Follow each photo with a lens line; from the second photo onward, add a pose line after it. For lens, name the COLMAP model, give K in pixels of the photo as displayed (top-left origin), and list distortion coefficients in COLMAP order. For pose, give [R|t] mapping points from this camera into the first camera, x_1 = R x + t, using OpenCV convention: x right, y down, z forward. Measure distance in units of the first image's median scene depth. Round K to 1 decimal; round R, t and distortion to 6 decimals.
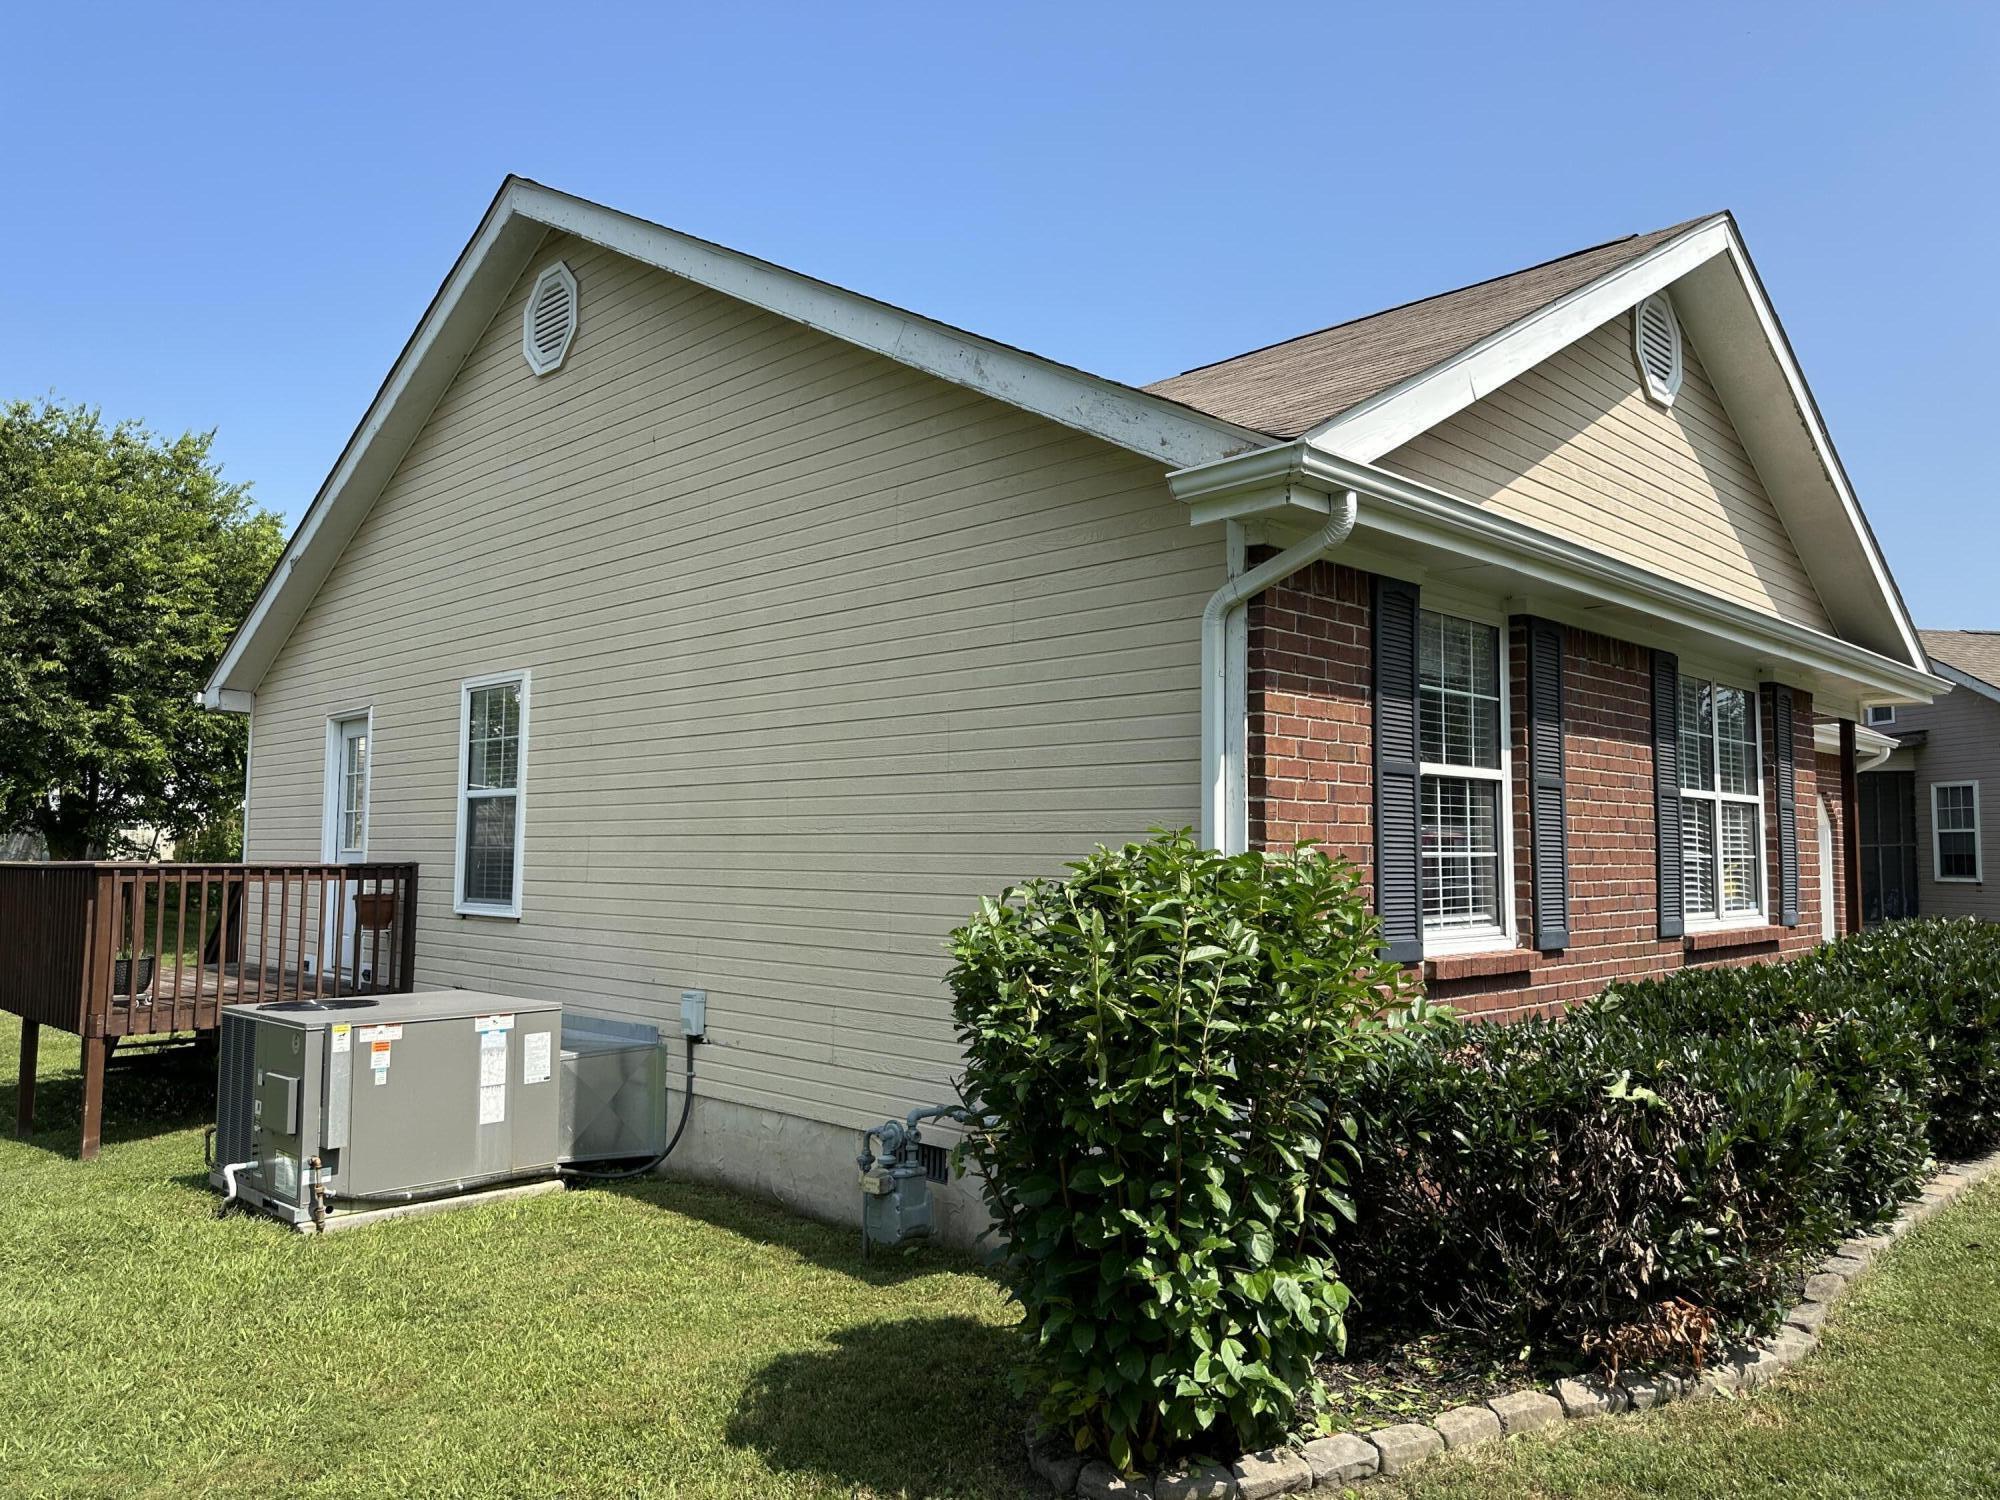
lens RADIAL K [[1406.1, 0, 1000.0], [0, 1406.1, 750.0], [0, 0, 1]] dist [0.070971, -0.077689]
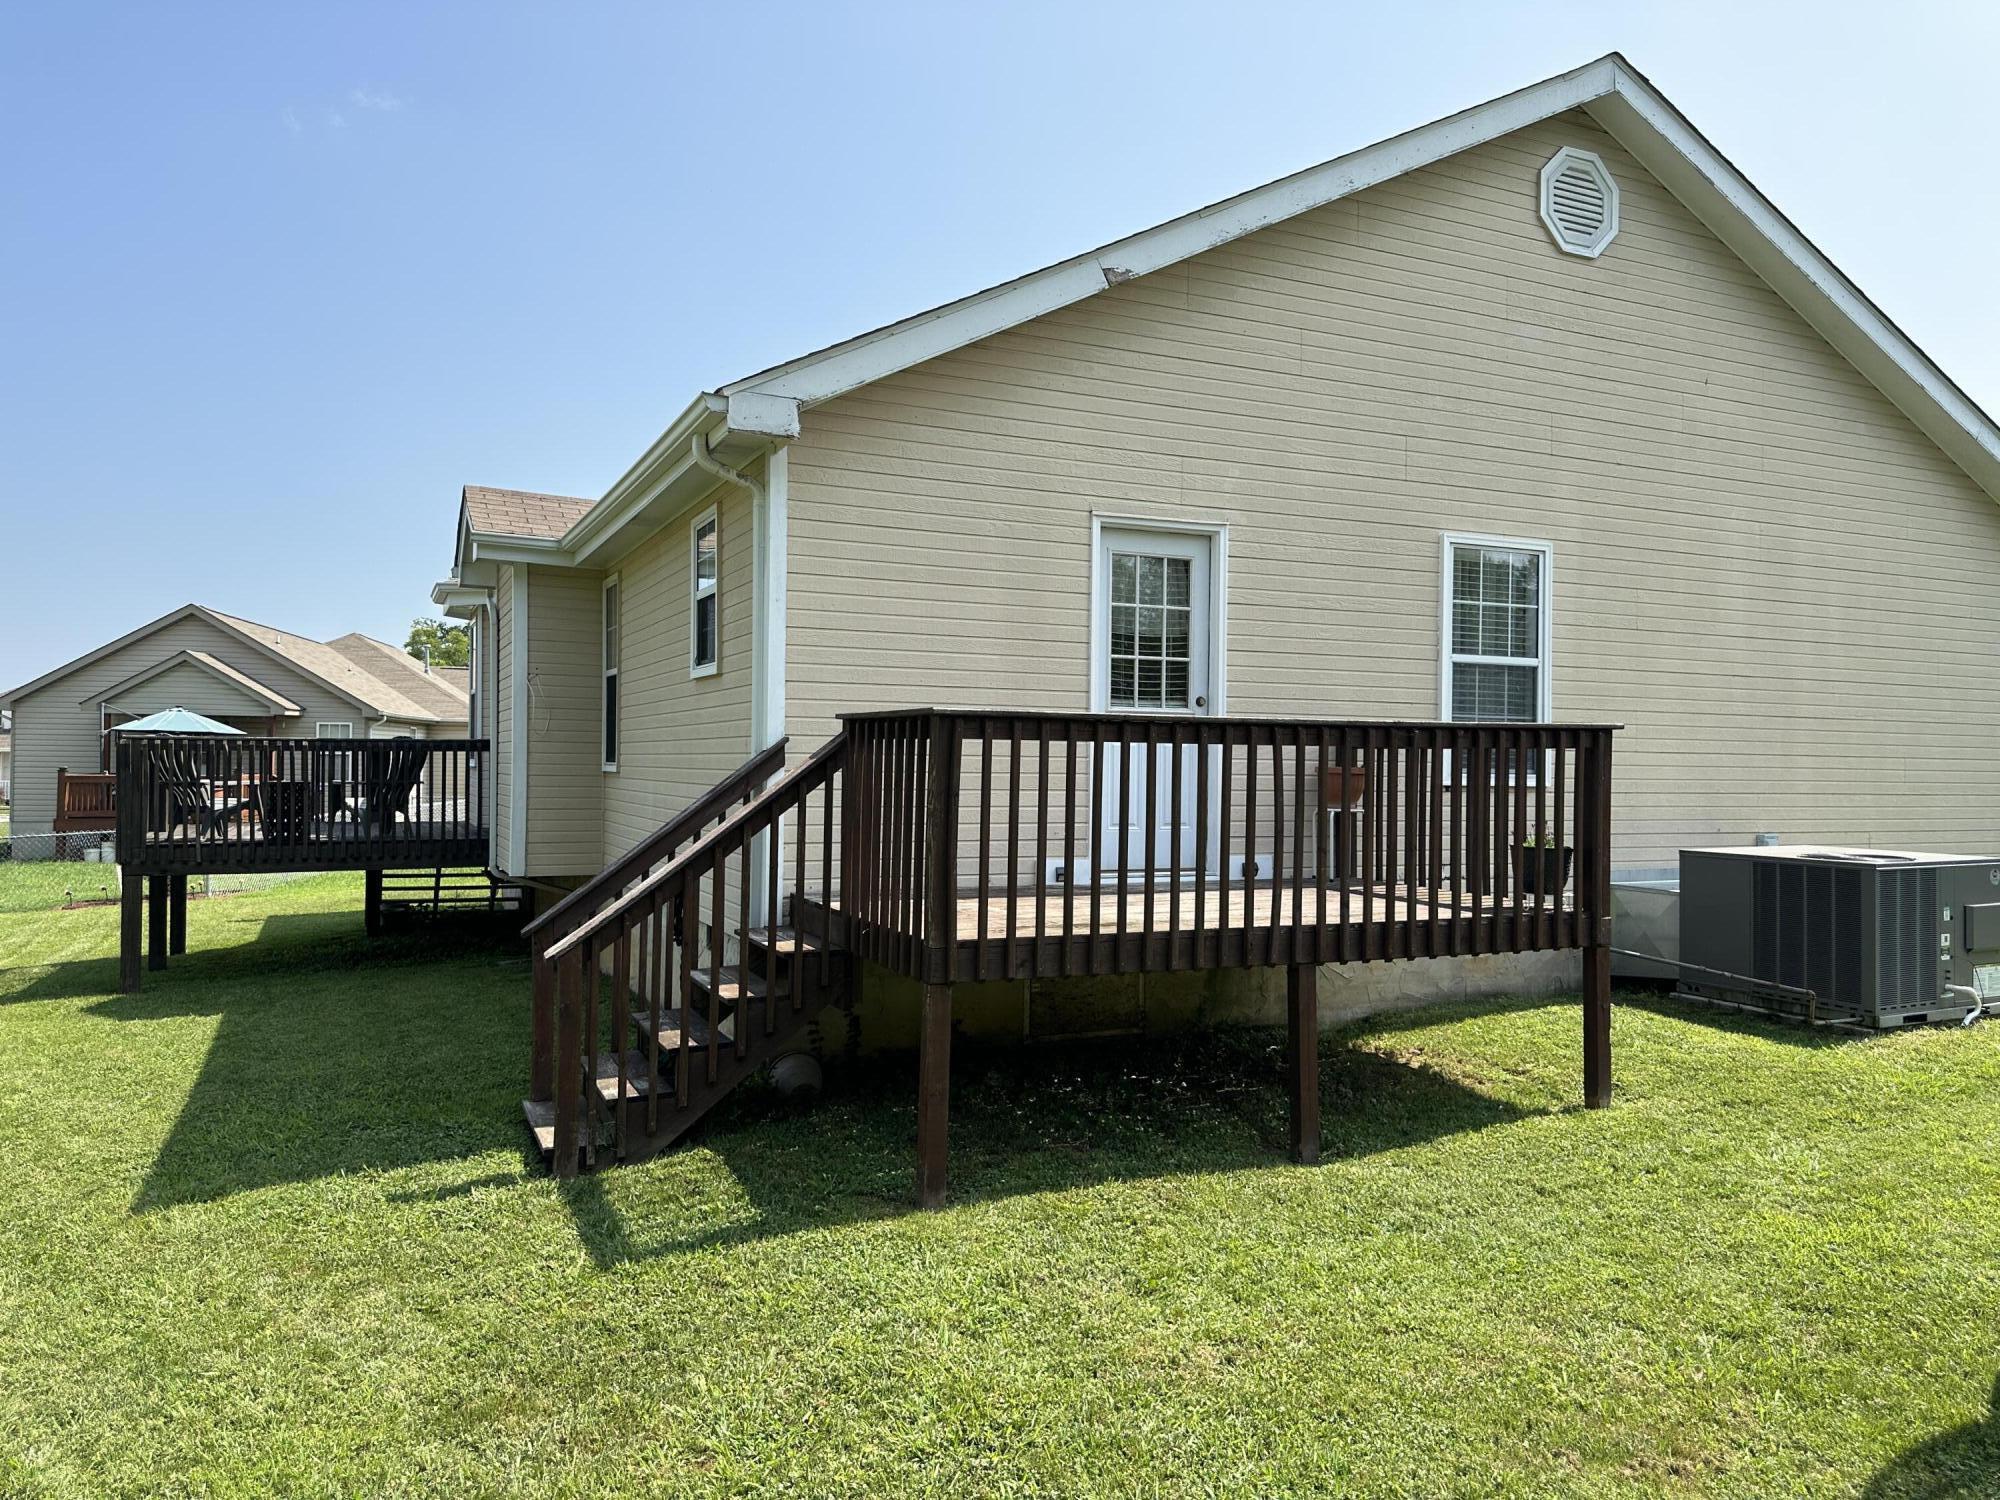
lens RADIAL K [[1406.1, 0, 1000.0], [0, 1406.1, 750.0], [0, 0, 1]] dist [0.070971, -0.077689]
pose [[0.351485, 0.011846, 0.936119, -1.637126], [-0.076339, 0.996953, 0.016048, 0.120436], [-0.933076, -0.077103, 0.351318, 1.154823]]
